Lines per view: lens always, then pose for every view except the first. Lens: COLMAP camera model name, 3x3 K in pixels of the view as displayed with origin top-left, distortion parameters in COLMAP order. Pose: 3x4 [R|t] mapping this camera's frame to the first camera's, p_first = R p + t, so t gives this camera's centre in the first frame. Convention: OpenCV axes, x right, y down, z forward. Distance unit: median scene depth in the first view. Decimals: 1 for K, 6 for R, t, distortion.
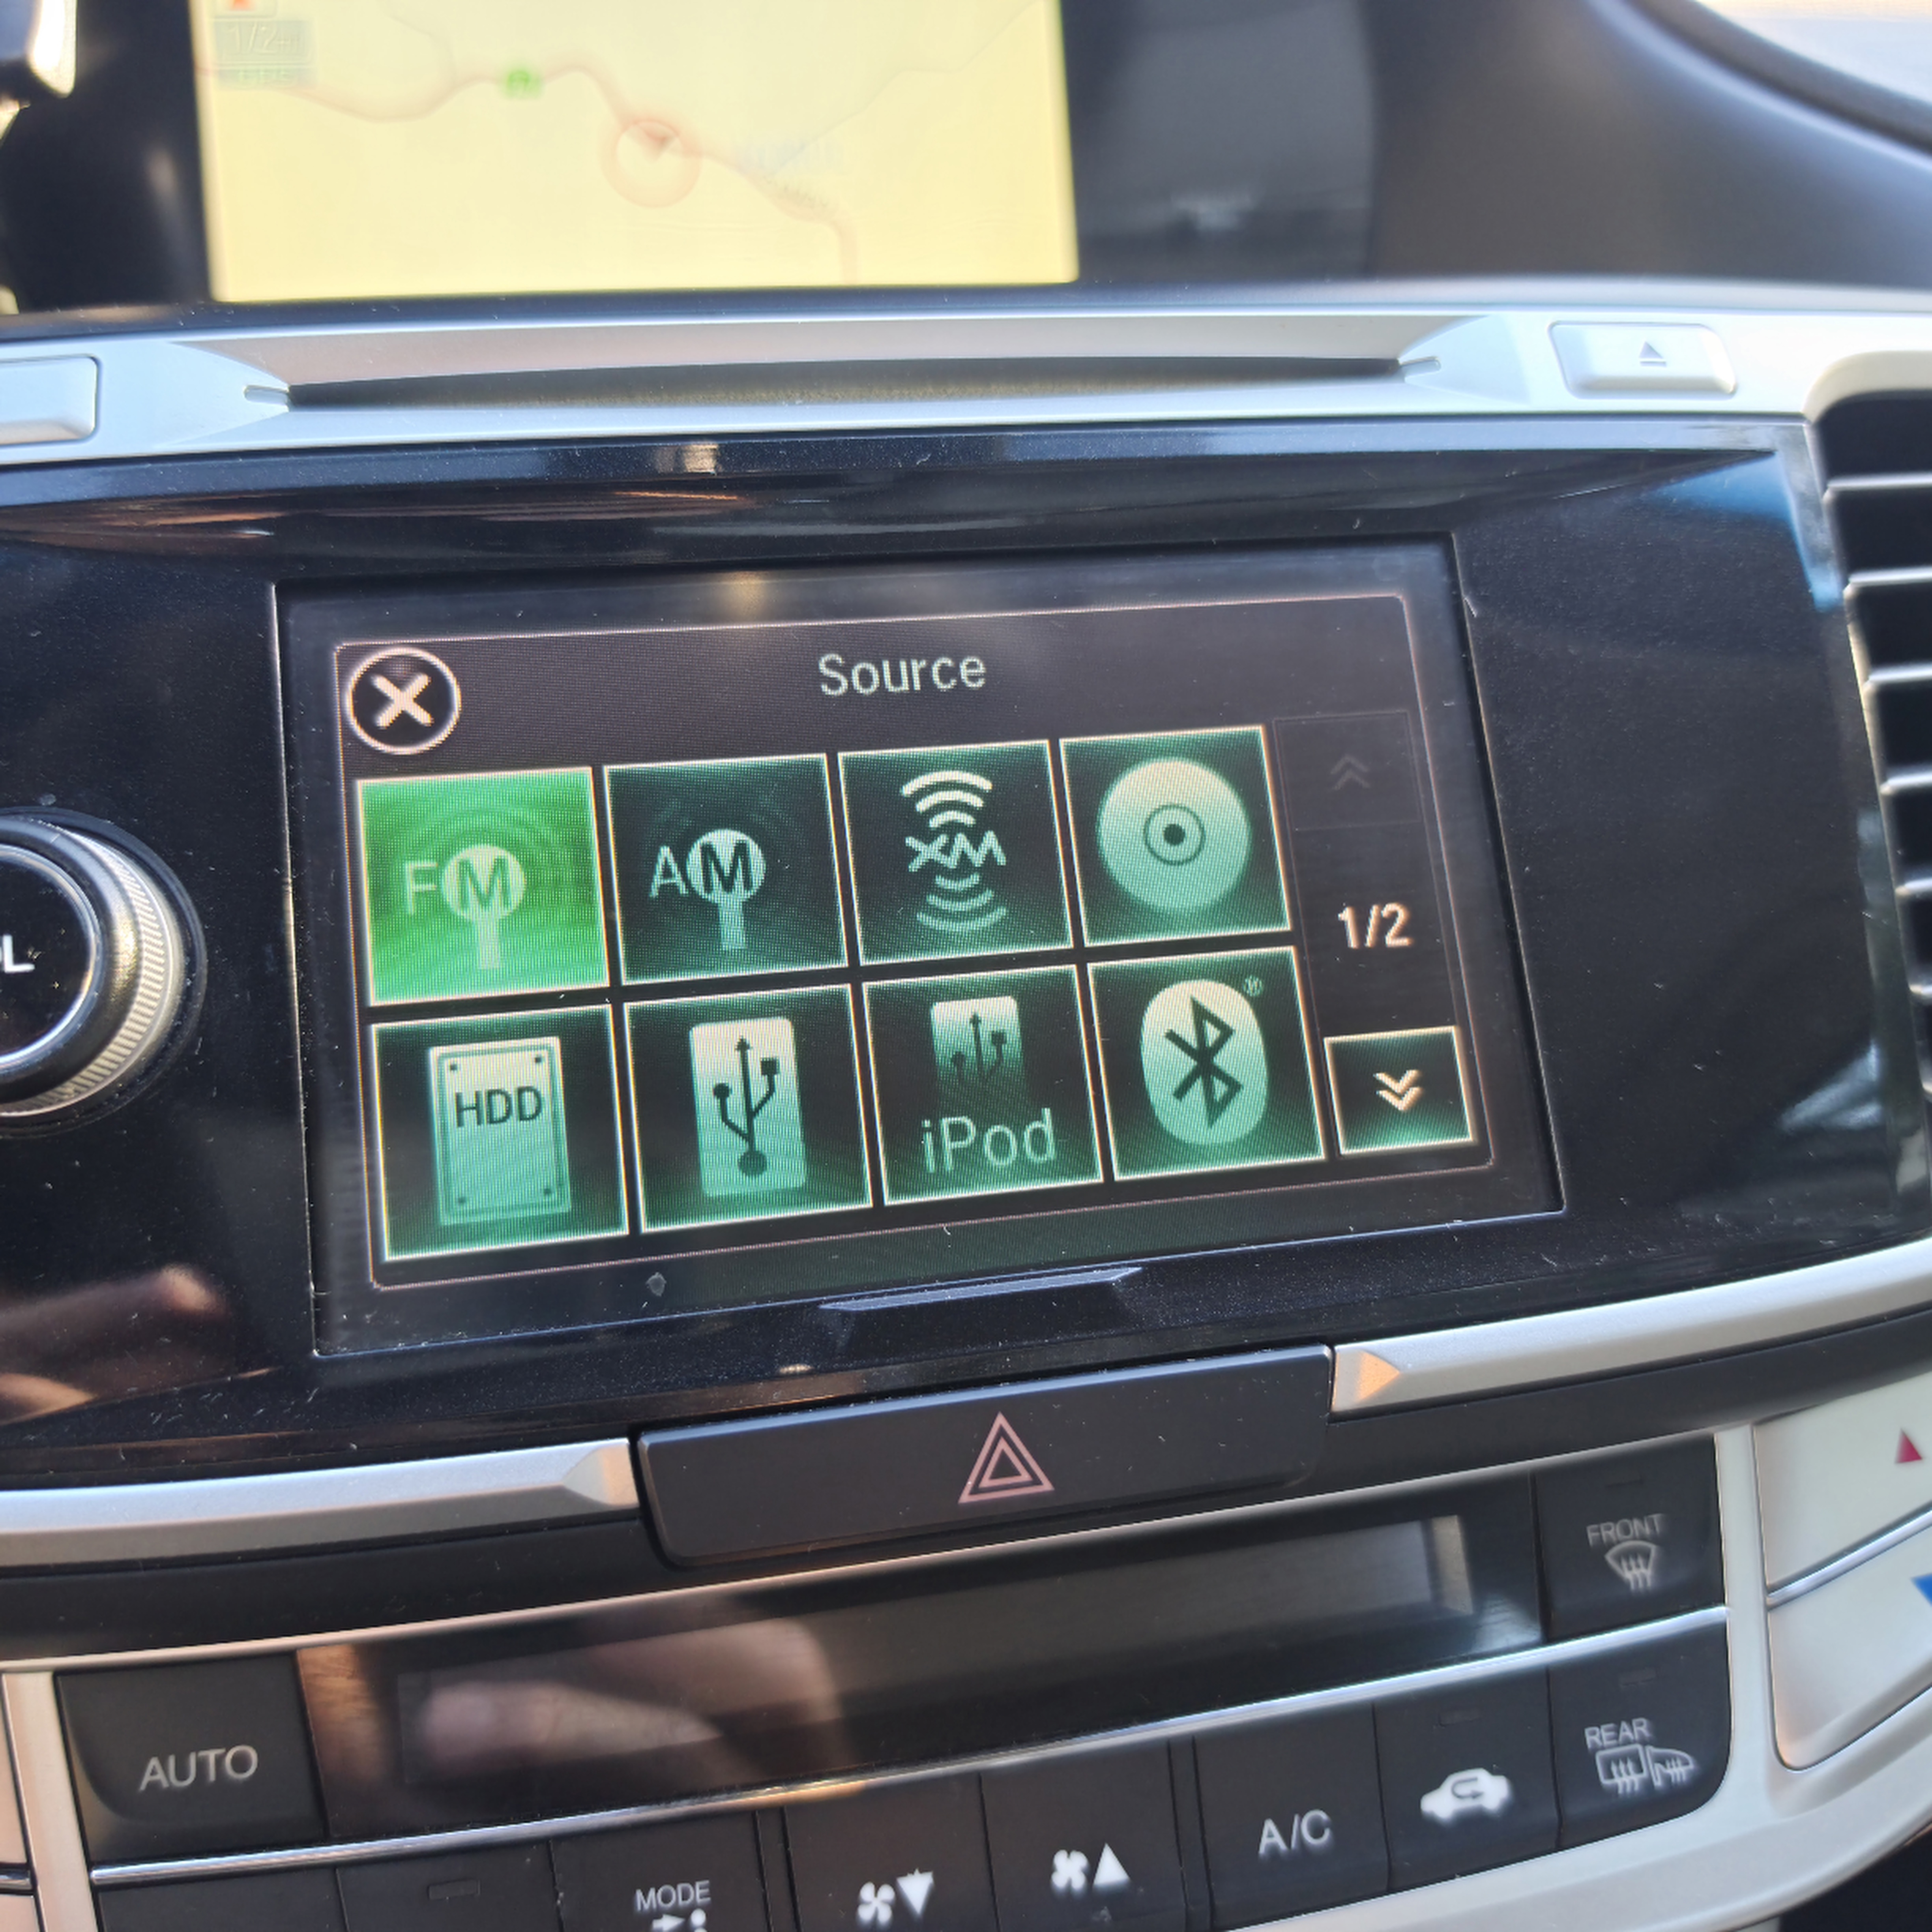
lens RADIAL K [[1975.1, 0, 966.0], [0, 1975.1, 966.0], [0, 0, 1]] dist [0.163366, -0.556341]
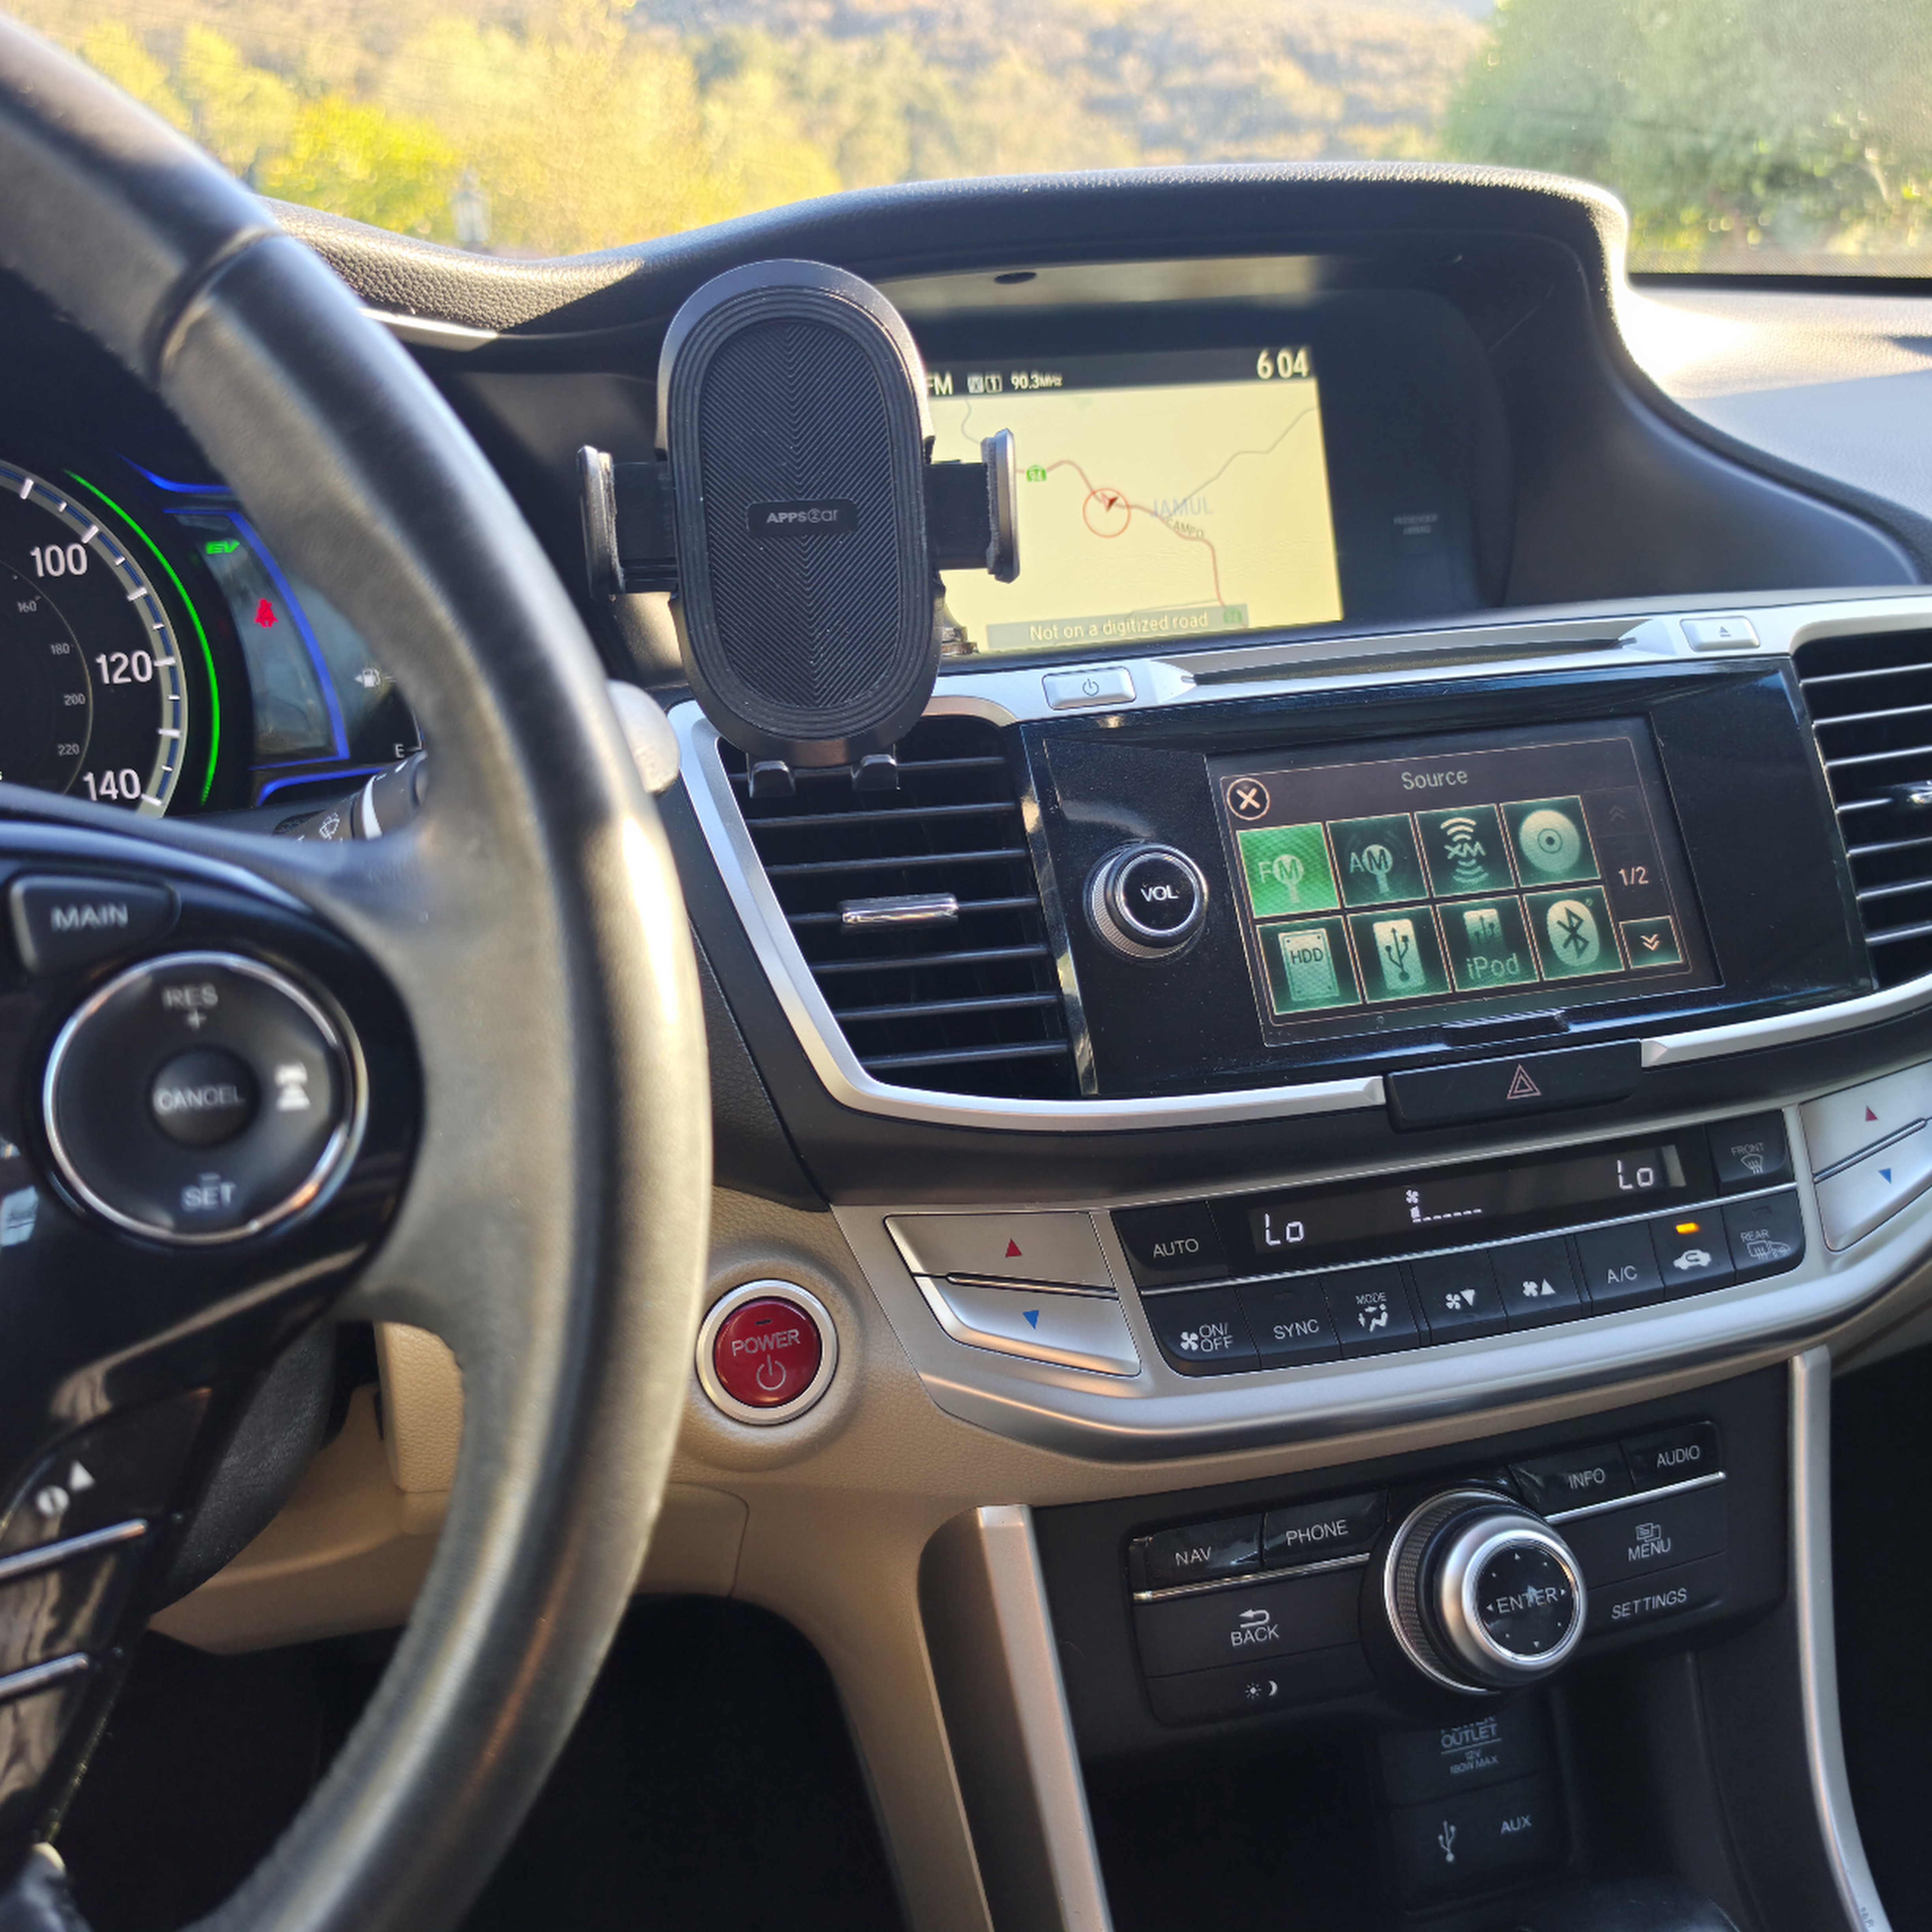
lens RADIAL K [[1975.1, 0, 966.0], [0, 1975.1, 966.0], [0, 0, 1]] dist [0.163366, -0.556341]
pose [[0.997870, -0.046218, 0.046026, -0.734332], [0.049471, 0.996159, -0.072249, 0.228815], [-0.042510, 0.074372, 0.996324, -1.390832]]
